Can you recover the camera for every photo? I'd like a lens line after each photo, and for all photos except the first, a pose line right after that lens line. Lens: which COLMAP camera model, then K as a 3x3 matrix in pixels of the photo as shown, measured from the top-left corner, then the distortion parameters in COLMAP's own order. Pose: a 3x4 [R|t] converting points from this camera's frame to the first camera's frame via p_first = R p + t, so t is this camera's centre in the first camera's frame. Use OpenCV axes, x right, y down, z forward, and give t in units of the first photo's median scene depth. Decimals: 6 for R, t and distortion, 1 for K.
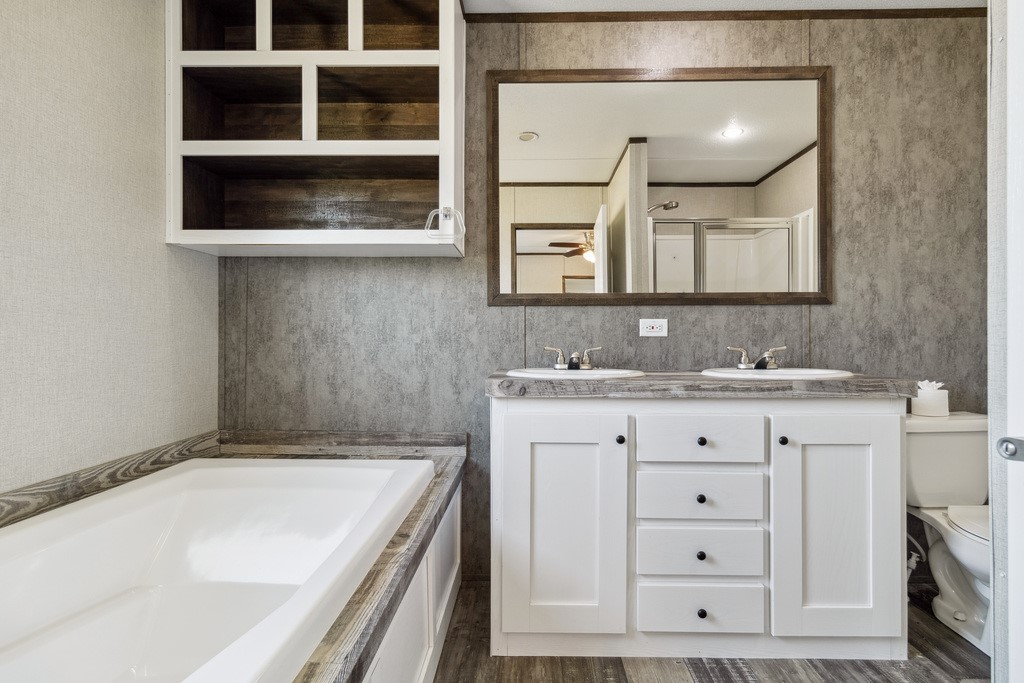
lens RADIAL K [[486.8, 0, 512.0], [0, 486.8, 341.5], [0, 0, 1]] dist [-0.000143, 0.000008]
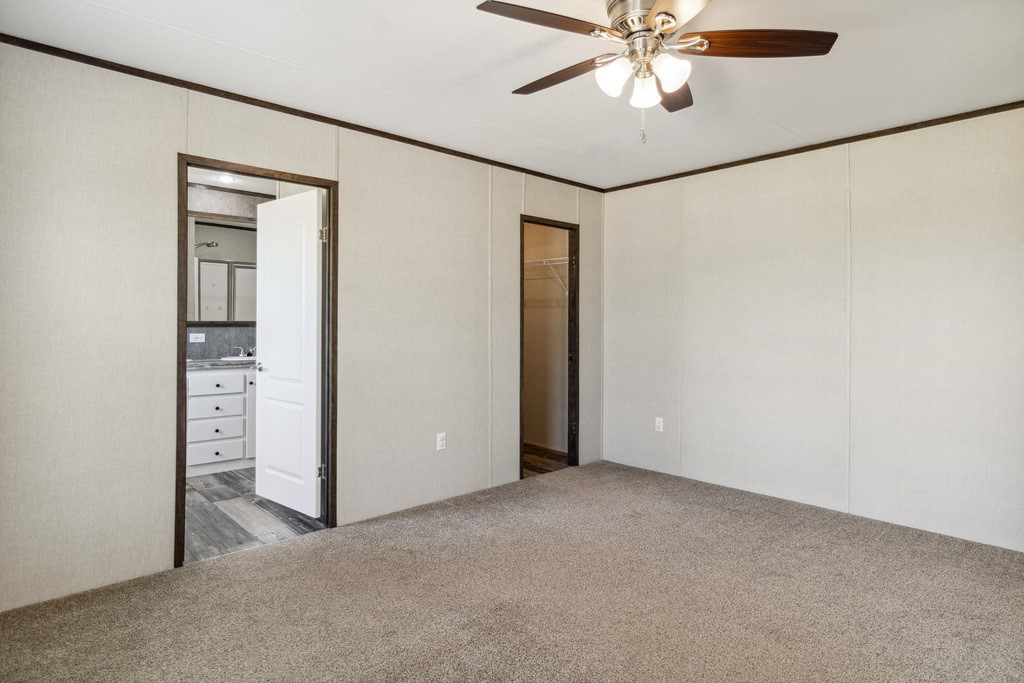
lens RADIAL K [[572.0, 0, 532.1], [0, 572.0, 322.1], [0, 0, 1]] dist [-0.008365, -0.001393]
pose [[0.690131, 0.010133, 0.723614, -0.545766], [-0.003591, 0.999938, -0.010577, -0.086196], [-0.723676, 0.004701, 0.690124, -1.931114]]
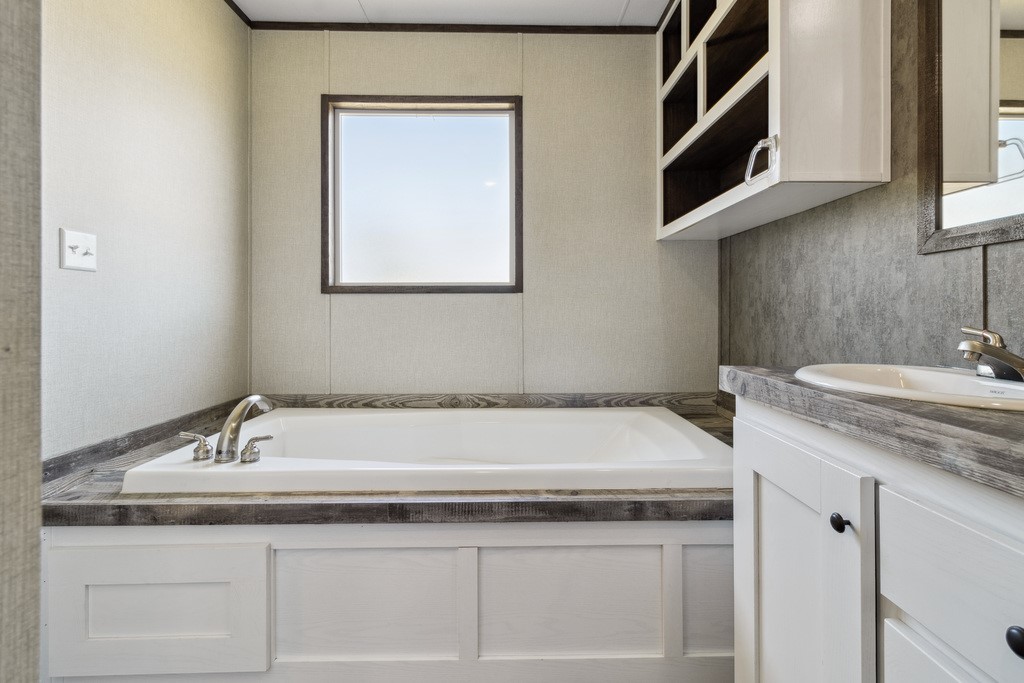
lens RADIAL K [[477.6, 0, 515.2], [0, 477.6, 317.5], [0, 0, 1]] dist [0.000882, 0.000069]
pose [[0.045996, 0.009013, -0.998901, 0.563978], [-0.003094, 0.999956, 0.008880, -0.002117], [0.998937, 0.002682, 0.046021, 0.551965]]
